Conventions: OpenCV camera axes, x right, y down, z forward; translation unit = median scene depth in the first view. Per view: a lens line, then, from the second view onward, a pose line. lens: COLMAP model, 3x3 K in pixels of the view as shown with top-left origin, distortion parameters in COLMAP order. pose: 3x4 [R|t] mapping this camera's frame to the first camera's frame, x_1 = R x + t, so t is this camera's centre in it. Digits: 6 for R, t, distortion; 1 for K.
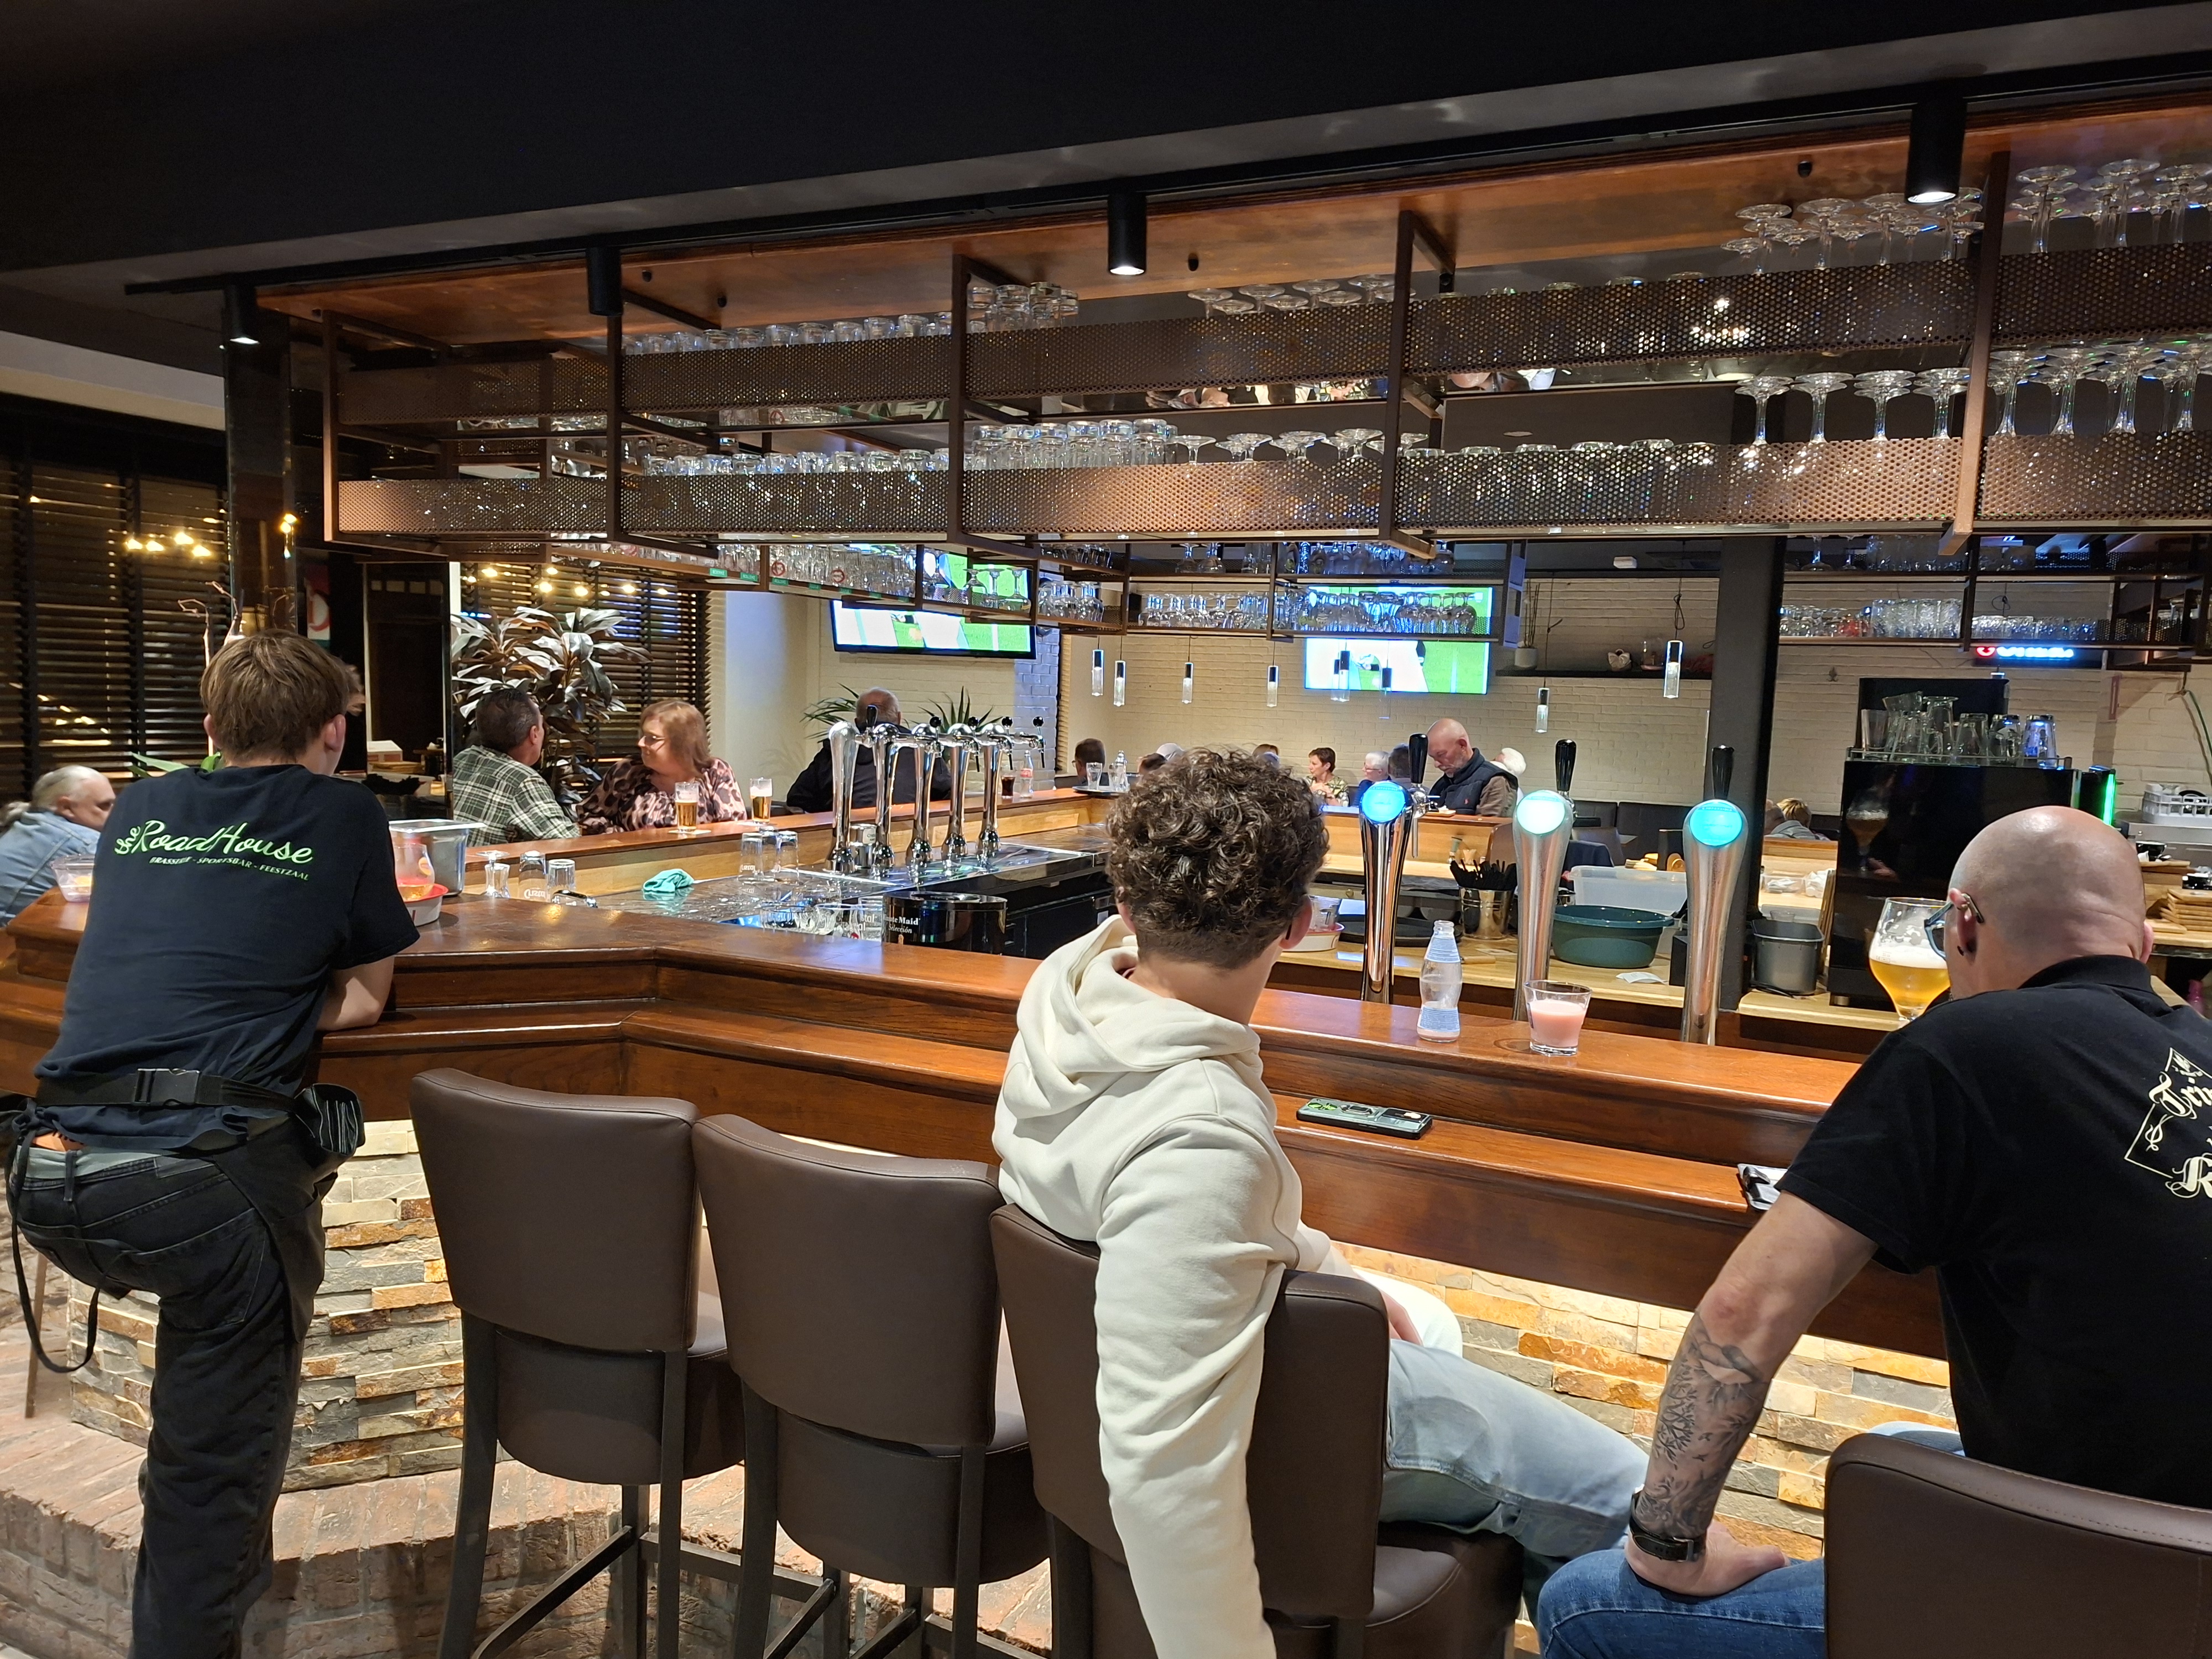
lens RADIAL K [[1544.9, 0, 1119.6], [0, 1544.9, 837.5], [0, 0, 1]] dist [0.085742, -0.034371]
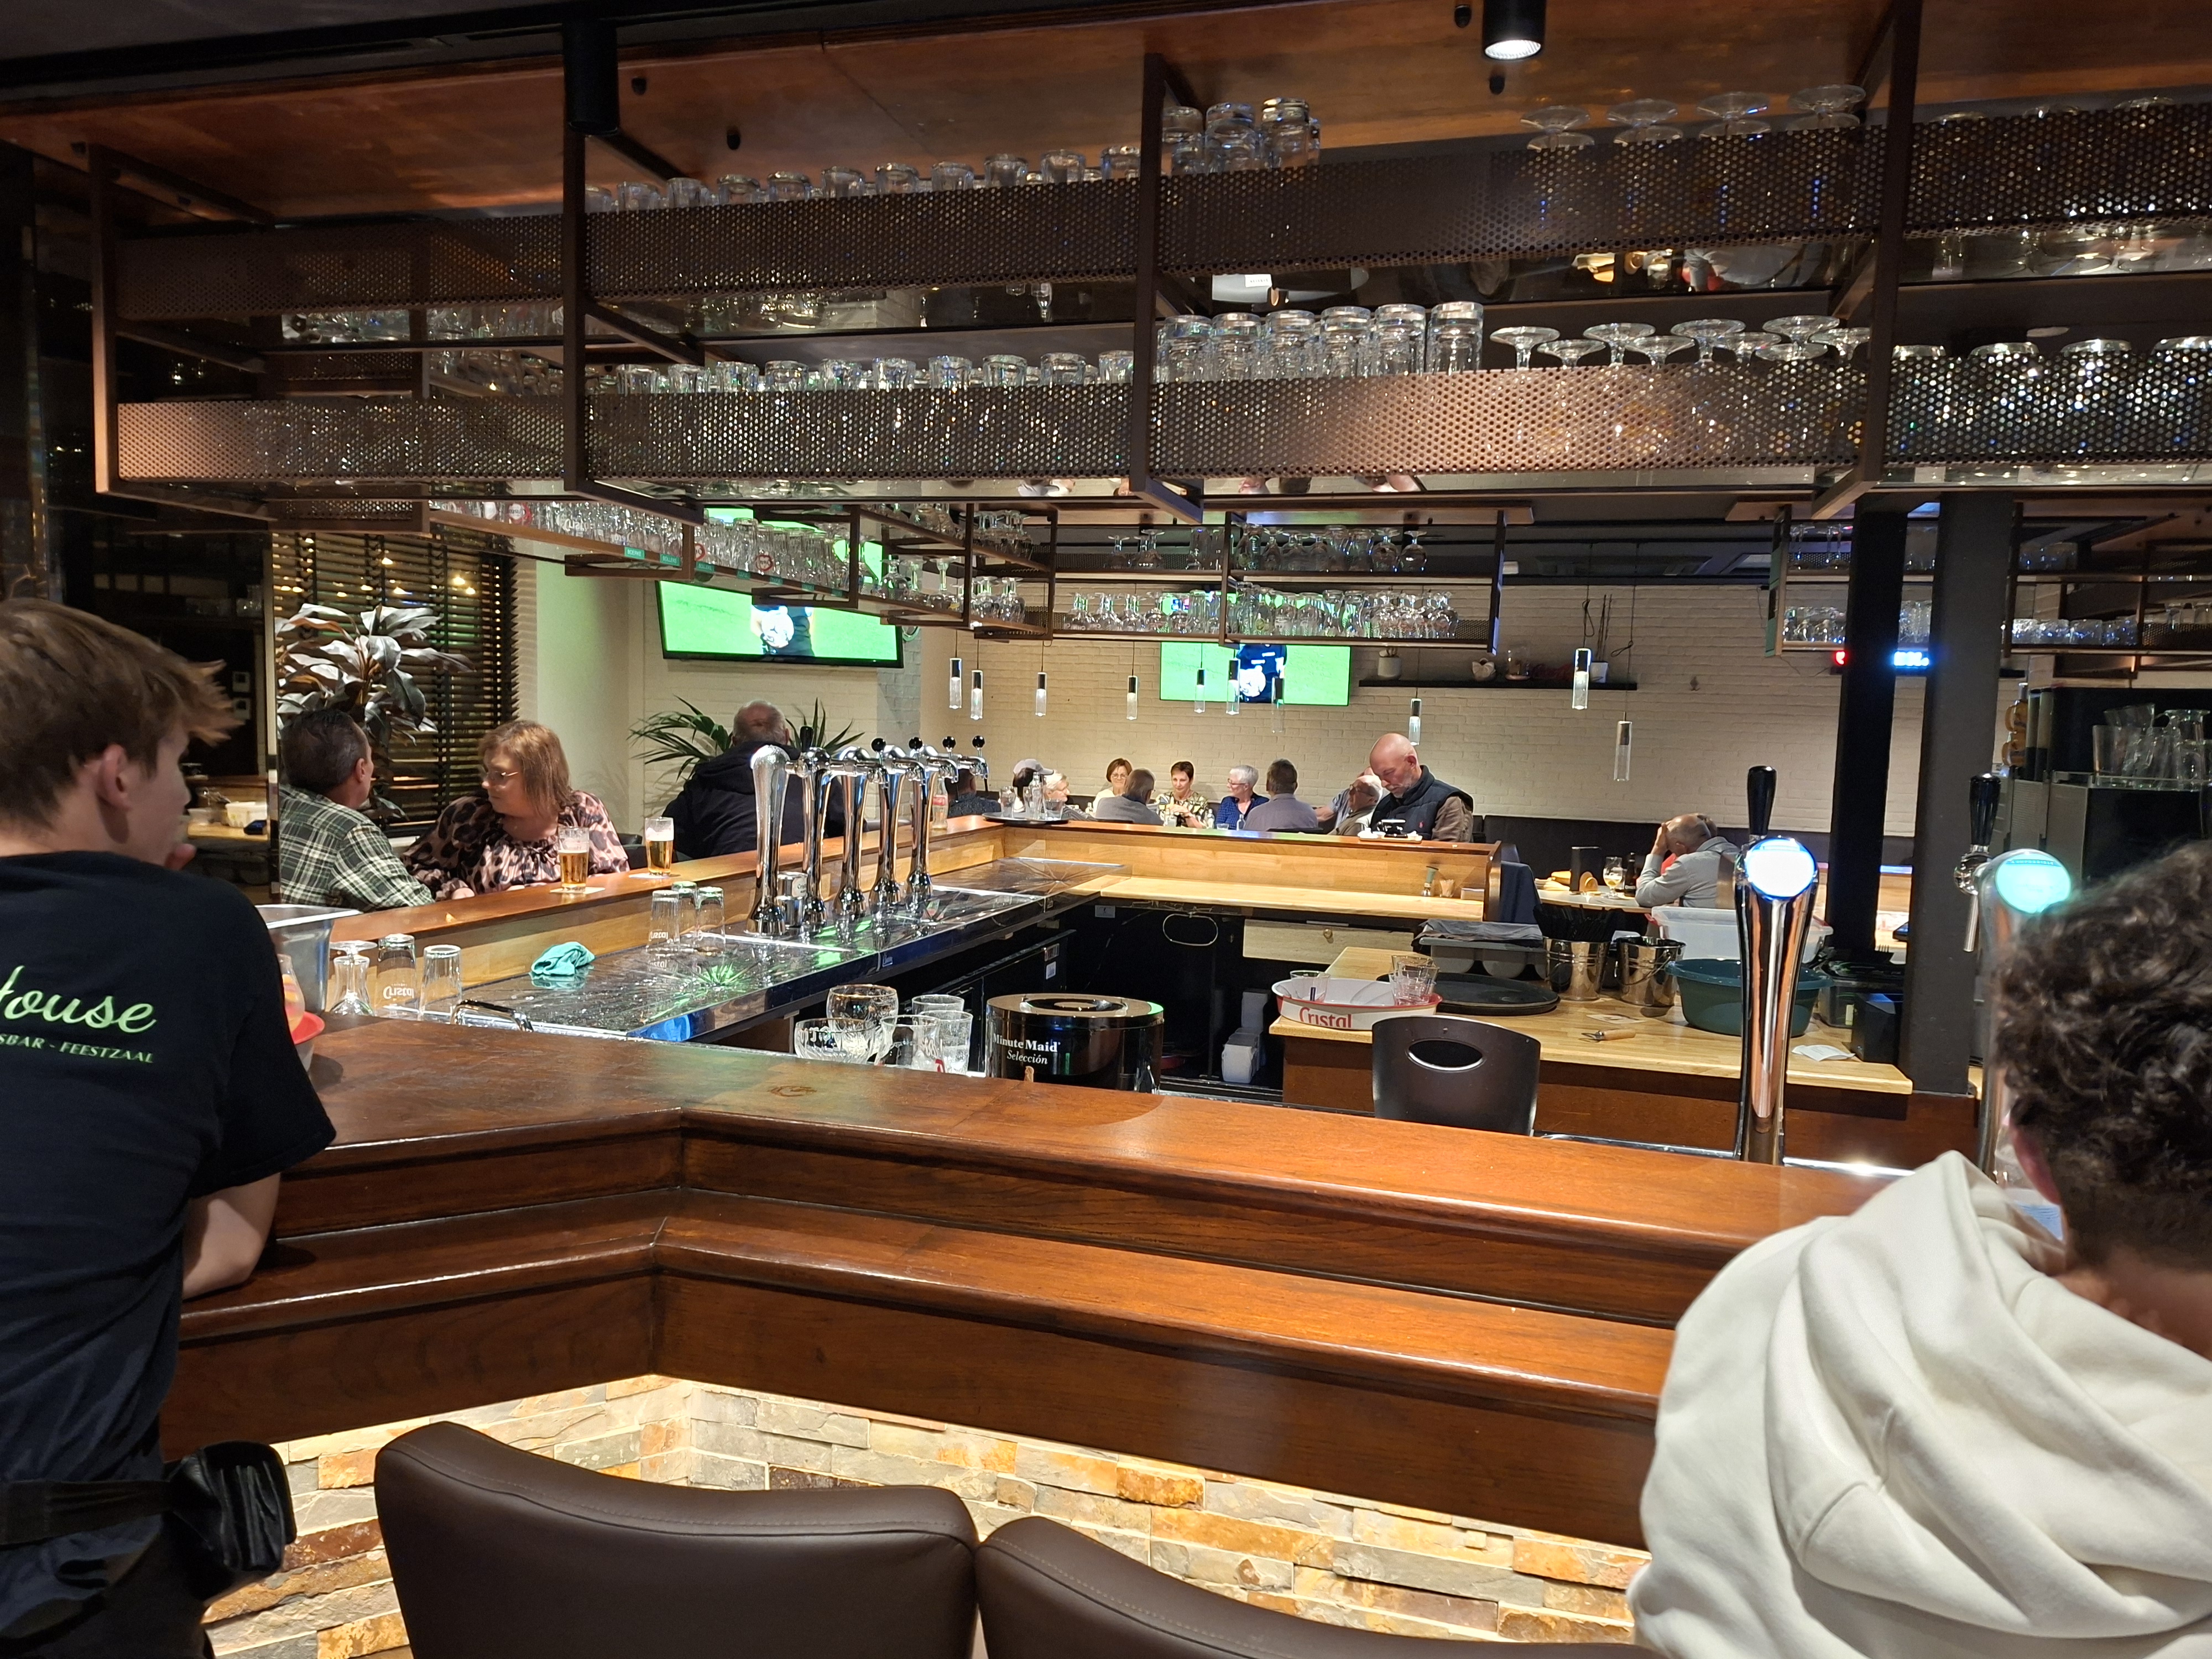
lens RADIAL K [[1544.9, 0, 1095.6], [0, 1544.9, 831.4], [0, 0, 1]] dist [0.085742, -0.034371]
pose [[0.990499, -0.016735, 0.136494, -0.117062], [0.018142, 0.999794, -0.009072, -0.019871], [-0.136314, 0.011462, 0.990599, 0.180883]]
